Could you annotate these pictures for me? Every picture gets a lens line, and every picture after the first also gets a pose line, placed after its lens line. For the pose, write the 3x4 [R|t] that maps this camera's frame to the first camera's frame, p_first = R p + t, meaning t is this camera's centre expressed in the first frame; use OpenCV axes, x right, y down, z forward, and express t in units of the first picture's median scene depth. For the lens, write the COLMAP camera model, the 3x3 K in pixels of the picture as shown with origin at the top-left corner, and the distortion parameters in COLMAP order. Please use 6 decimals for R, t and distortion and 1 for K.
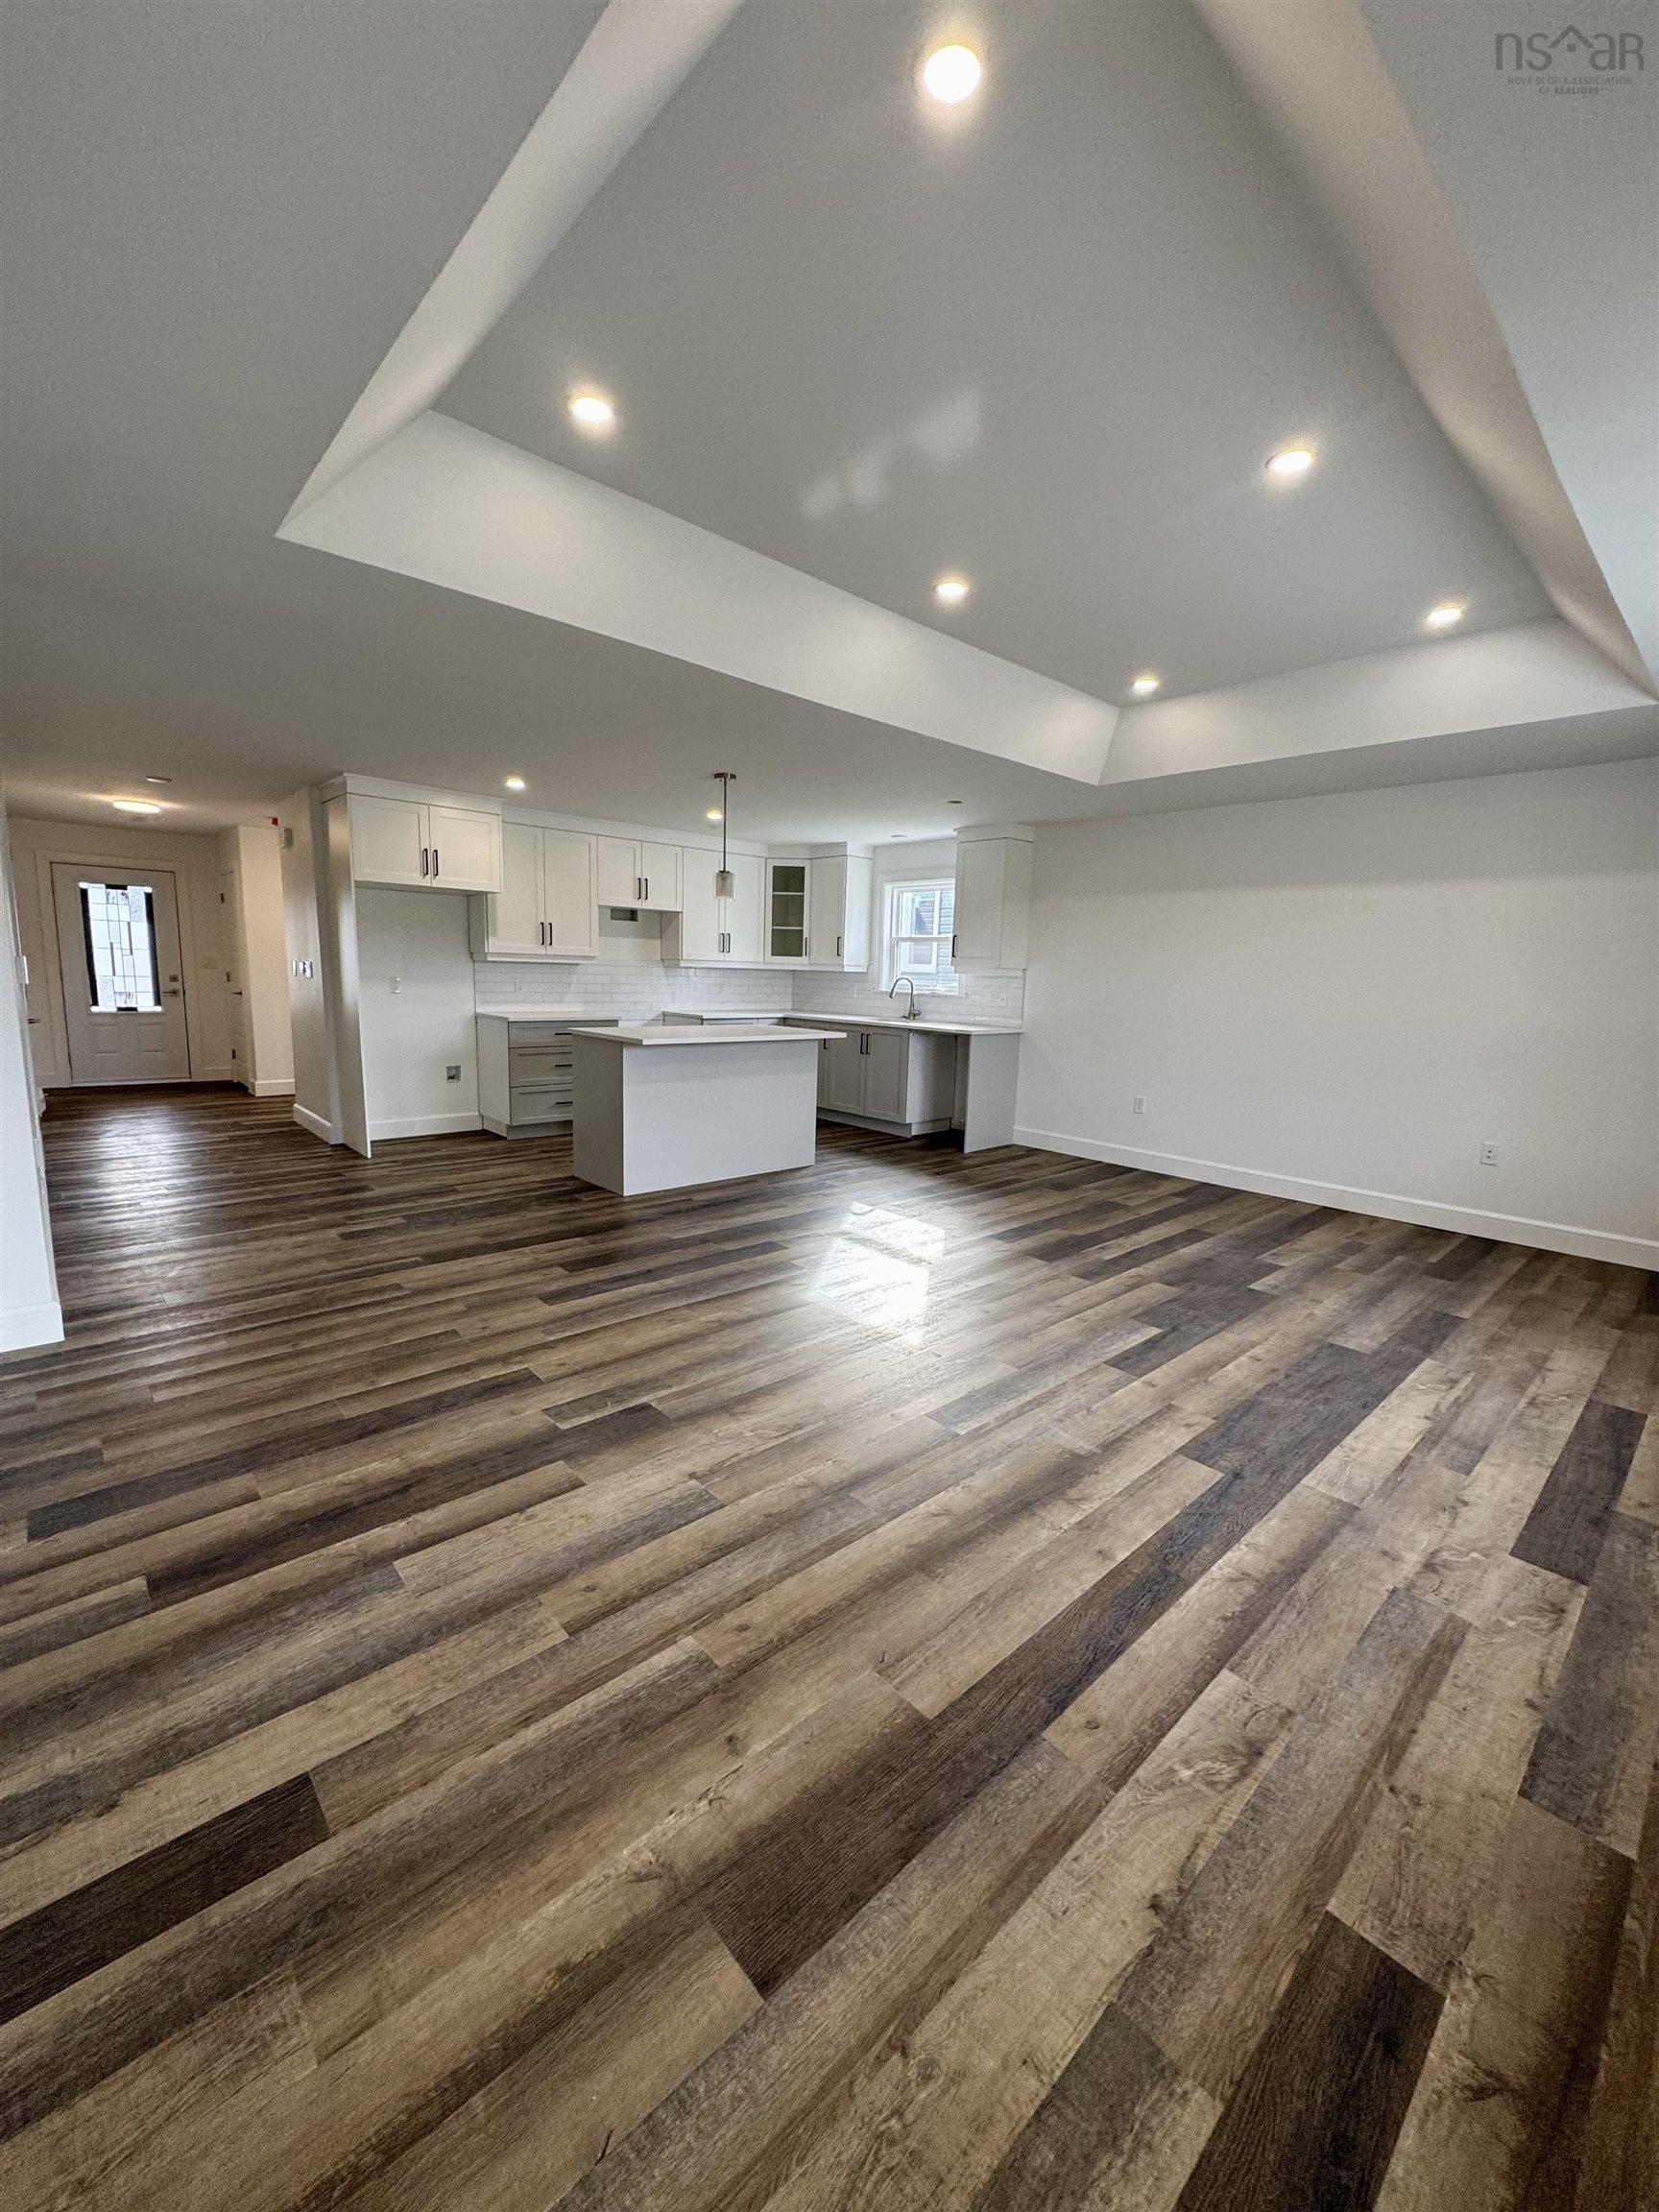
lens RADIAL K [[876.5, 0, 831.8], [0, 876.5, 1105.7], [0, 0, 1]] dist [-0.002378, 0.000655]
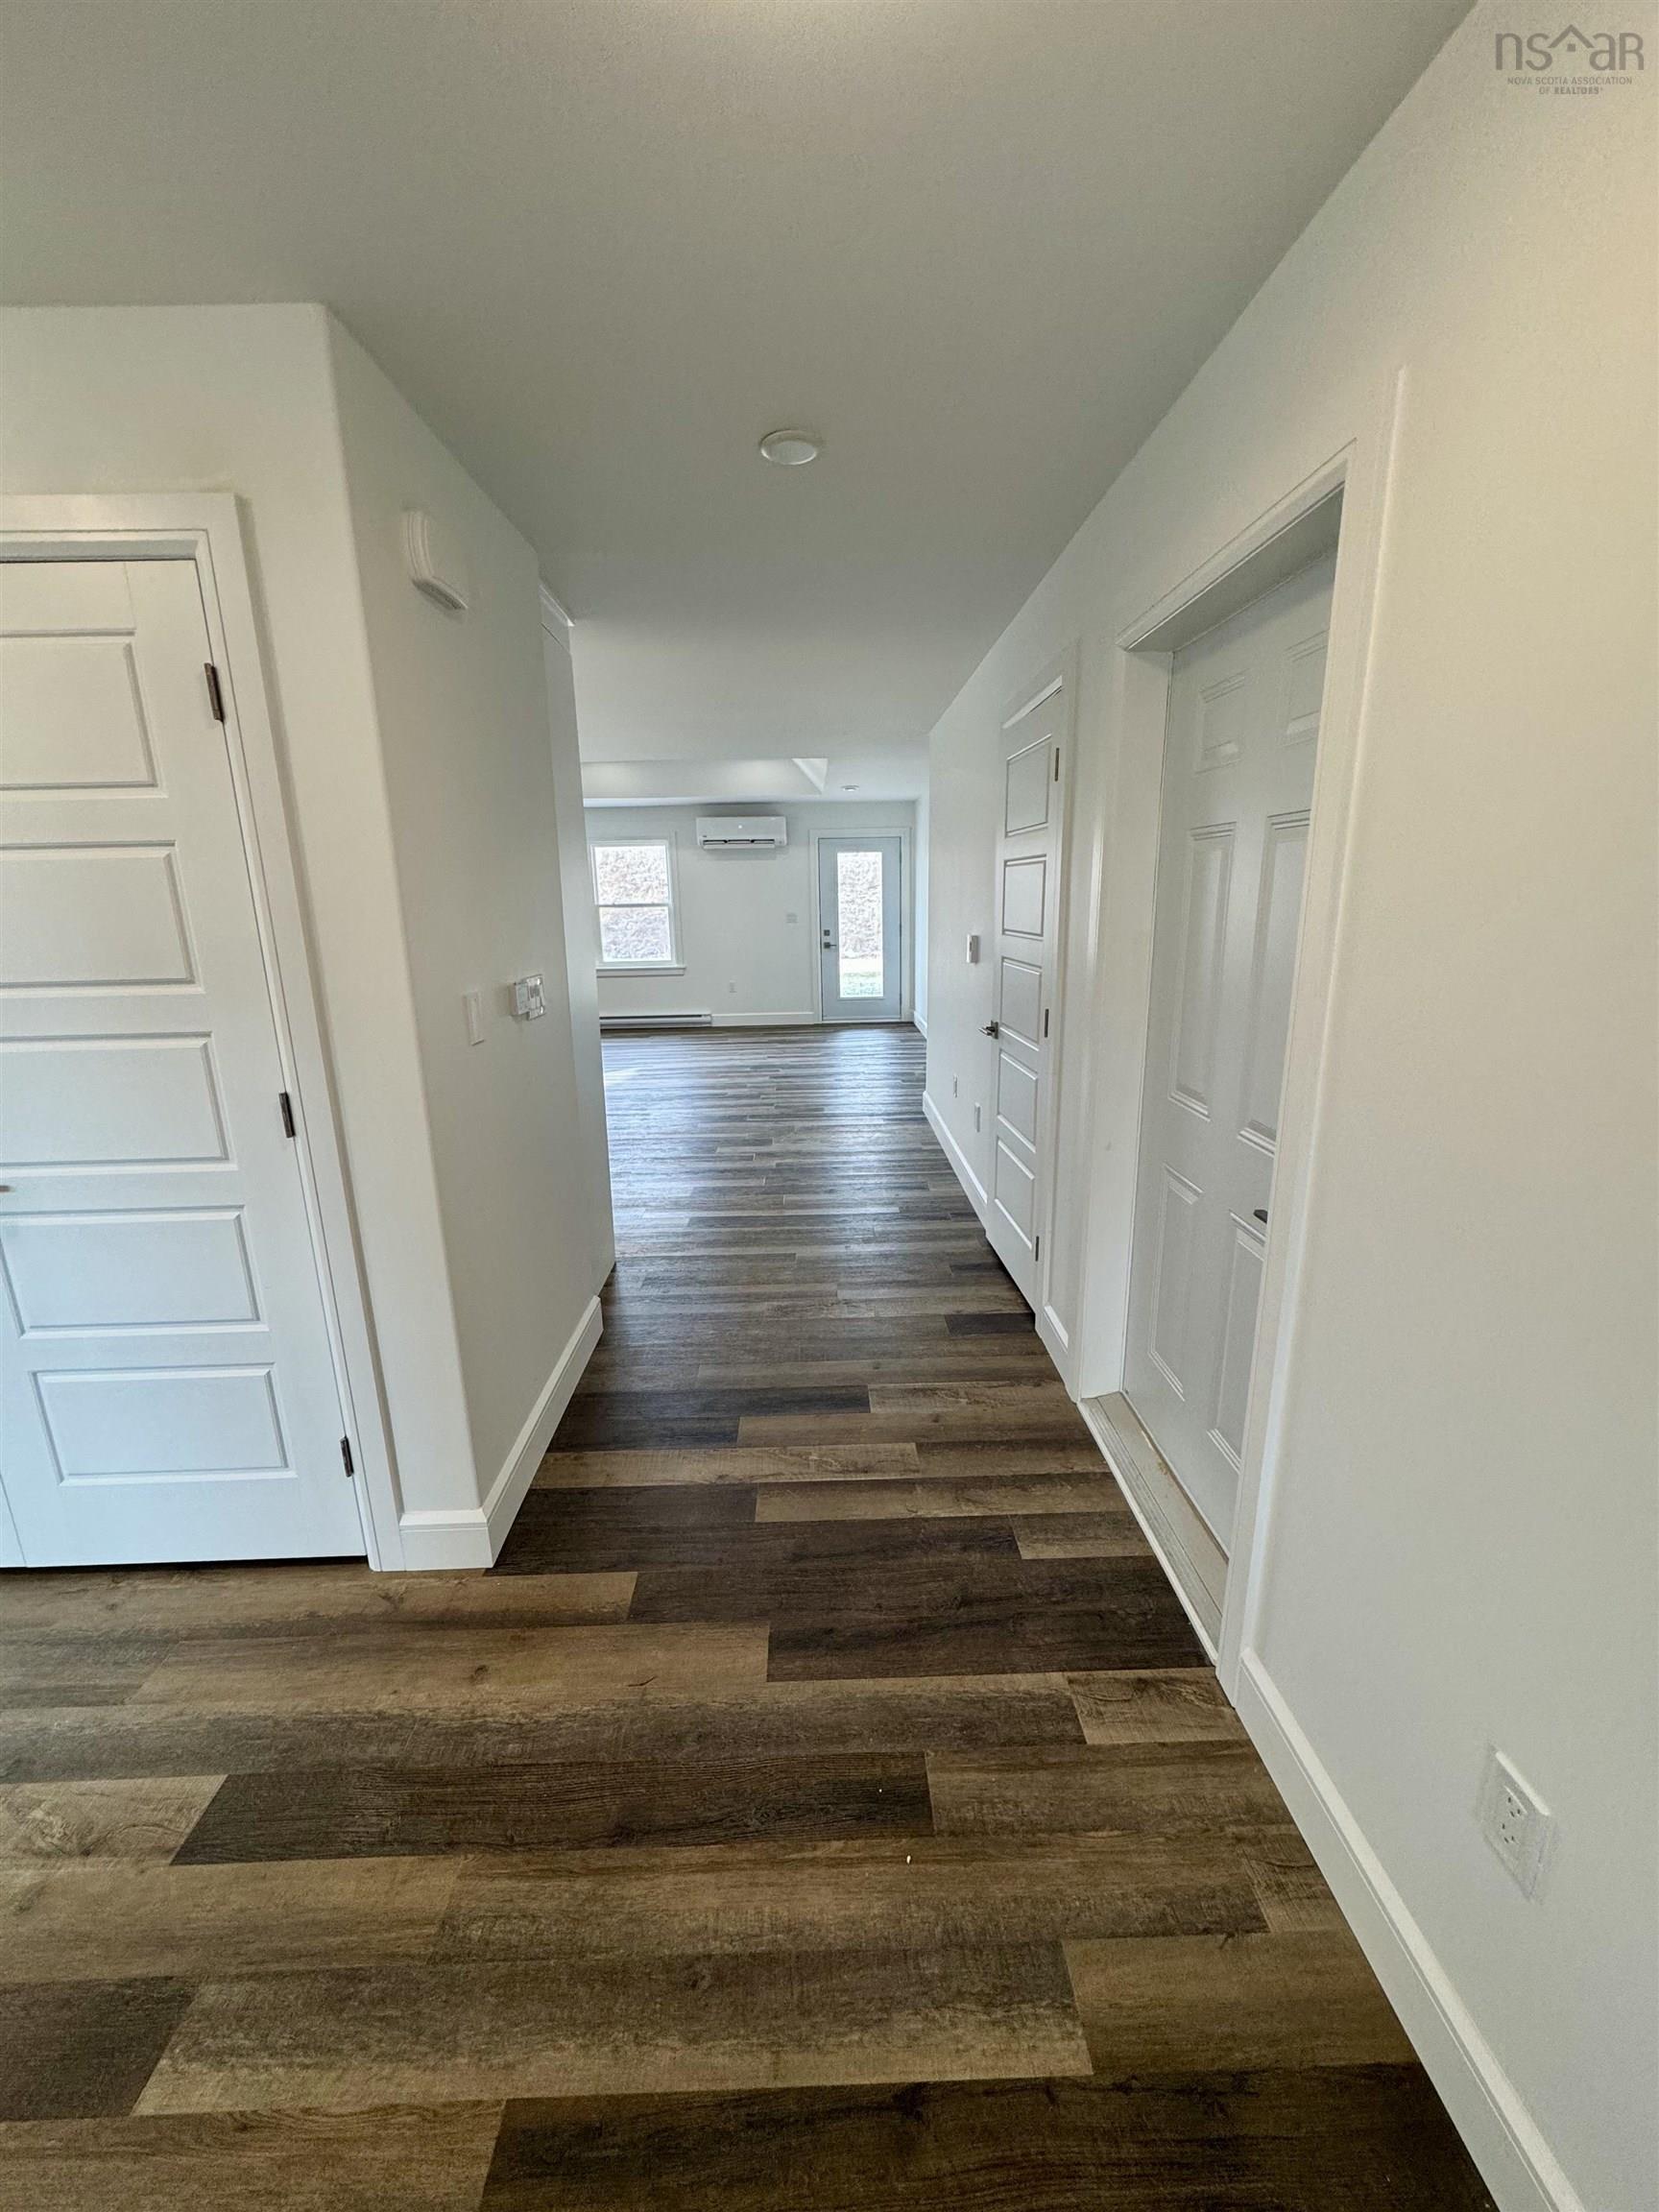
lens RADIAL K [[876.5, 0, 828.3], [0, 876.5, 1107.0], [0, 0, 1]] dist [-0.002378, 0.000655]
pose [[-0.753788, -0.174319, 0.633574, -1.513951], [0.094981, 0.925144, 0.367542, -0.386012], [-0.650217, 0.337227, -0.680806, 1.908973]]
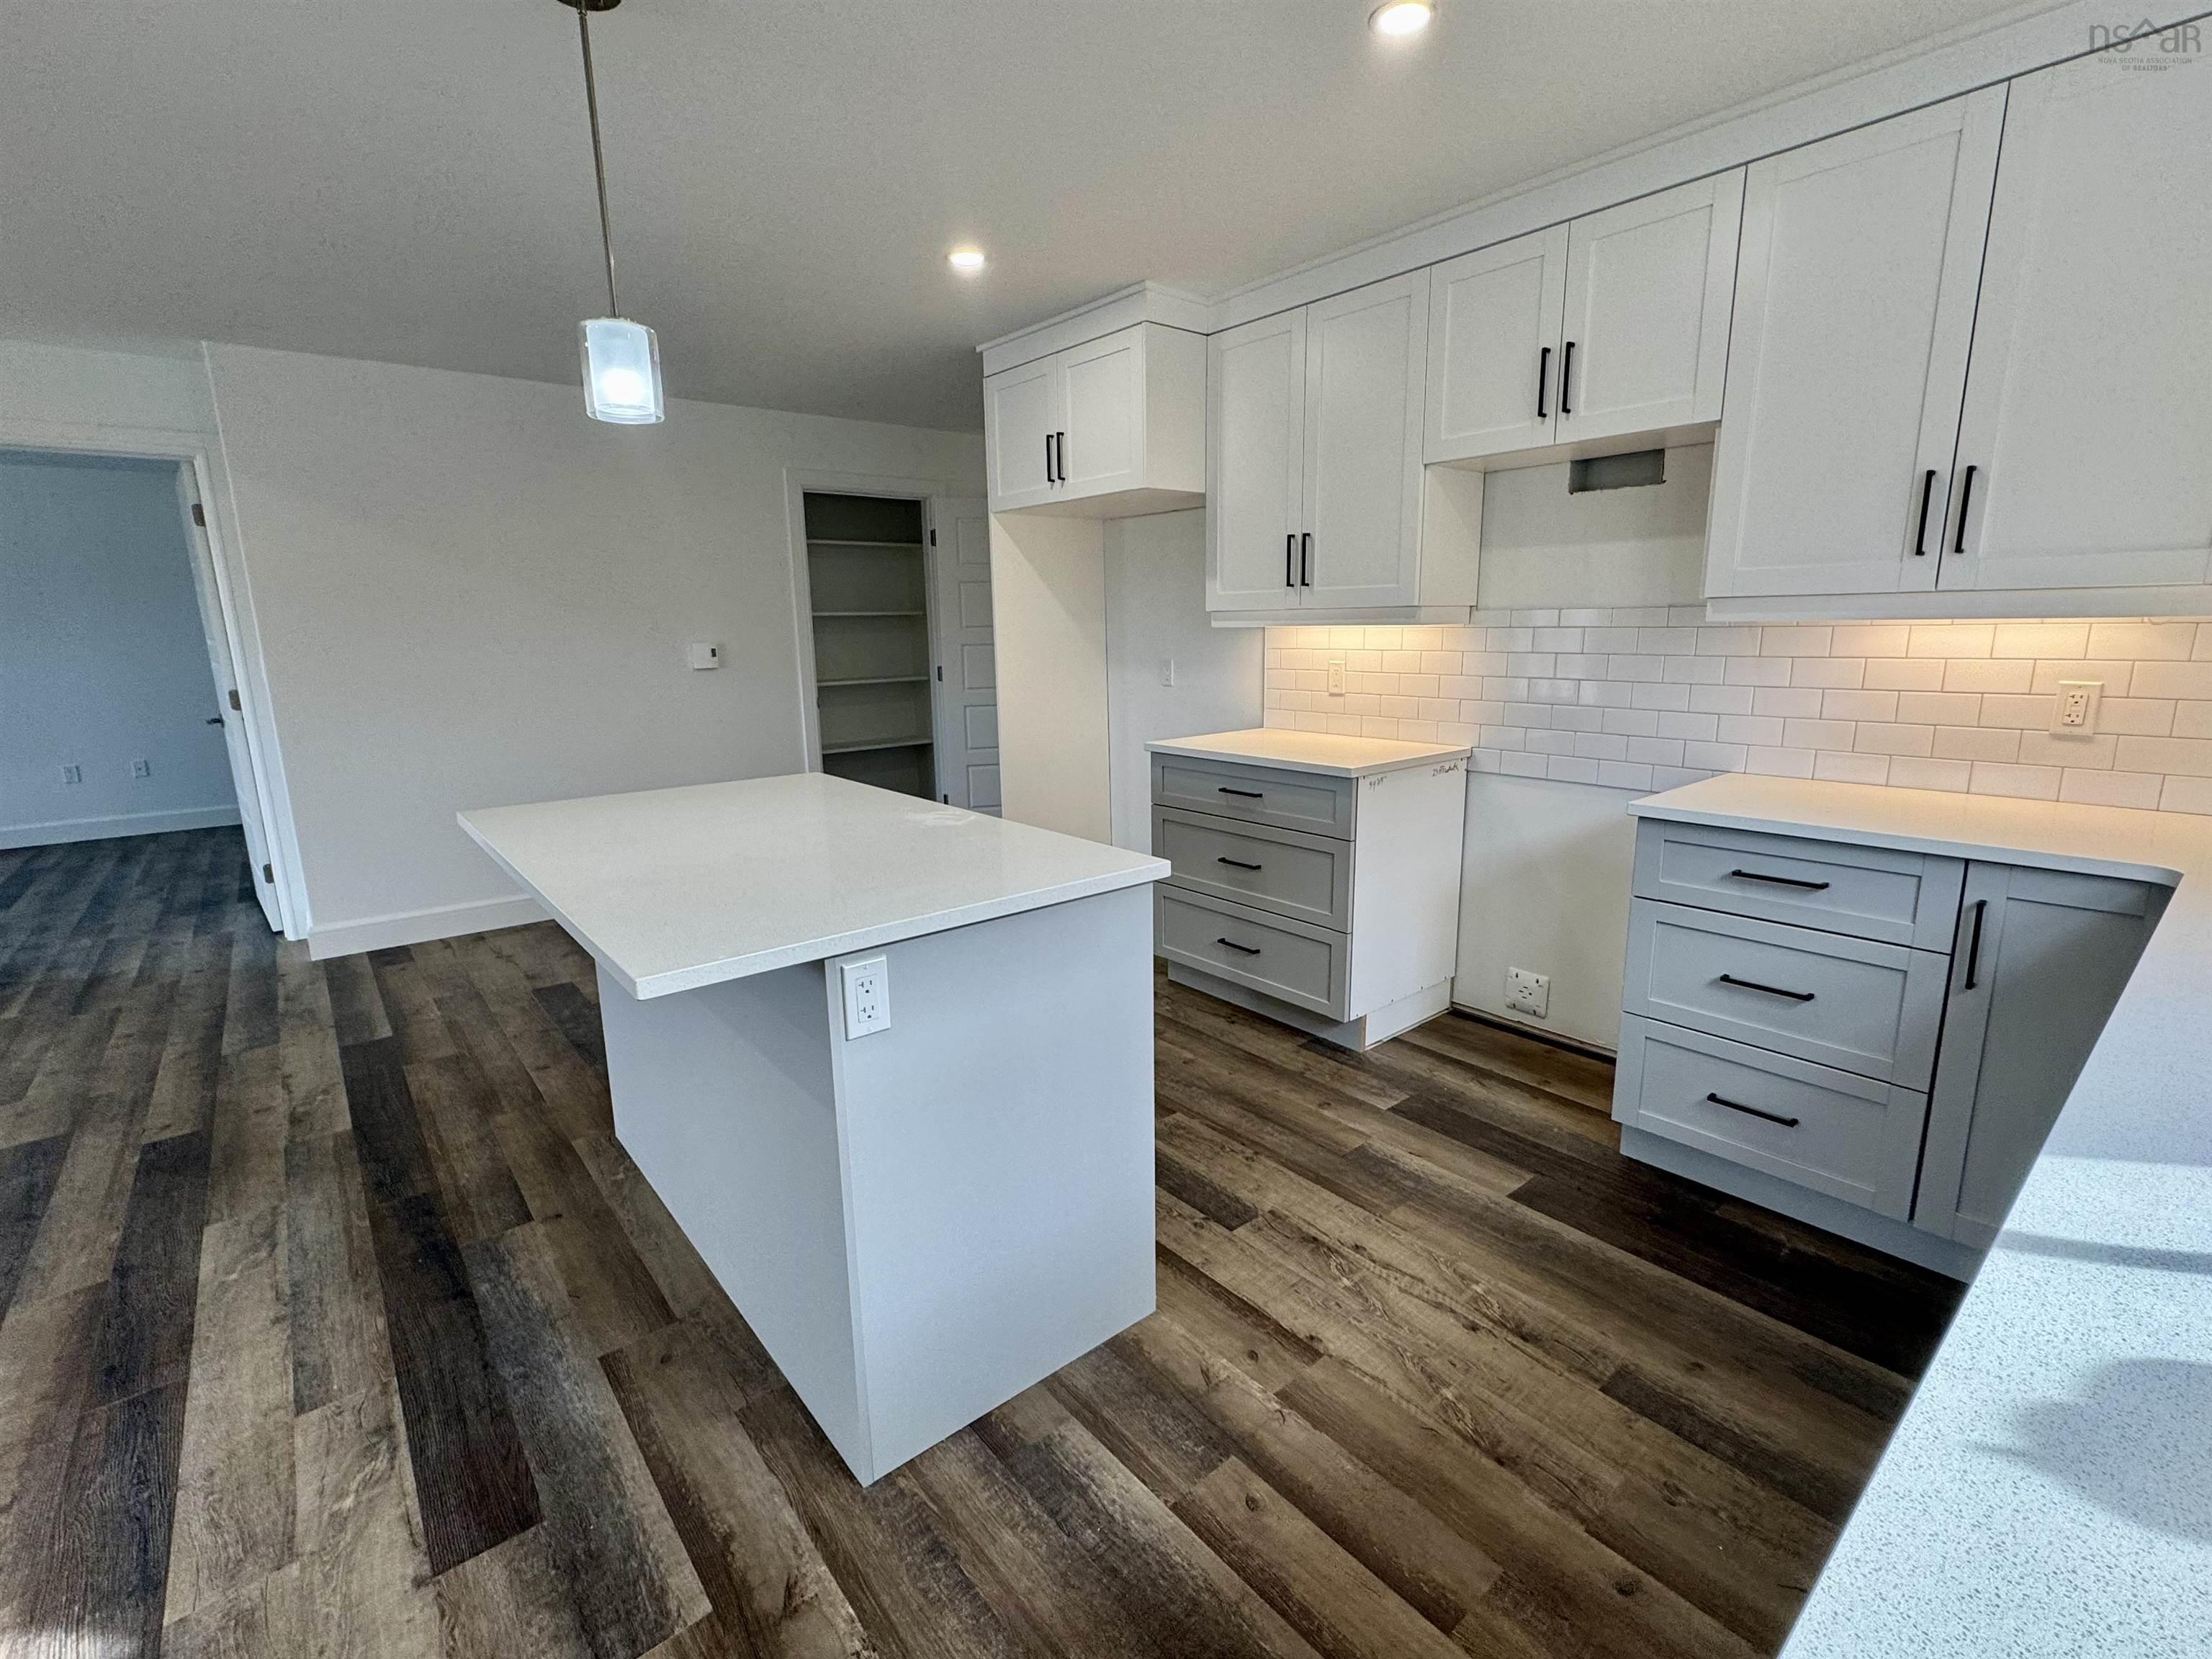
lens RADIAL K [[987.9, 0, 1107.1], [0, 987.9, 832.8], [0, 0, 1]] dist [-0.004073, 0.001320]
pose [[-0.048011, 0.178328, -0.982799, 0.308272], [-0.138215, 0.973282, 0.183353, -0.240764], [0.989238, 0.144640, -0.022081, 1.594607]]
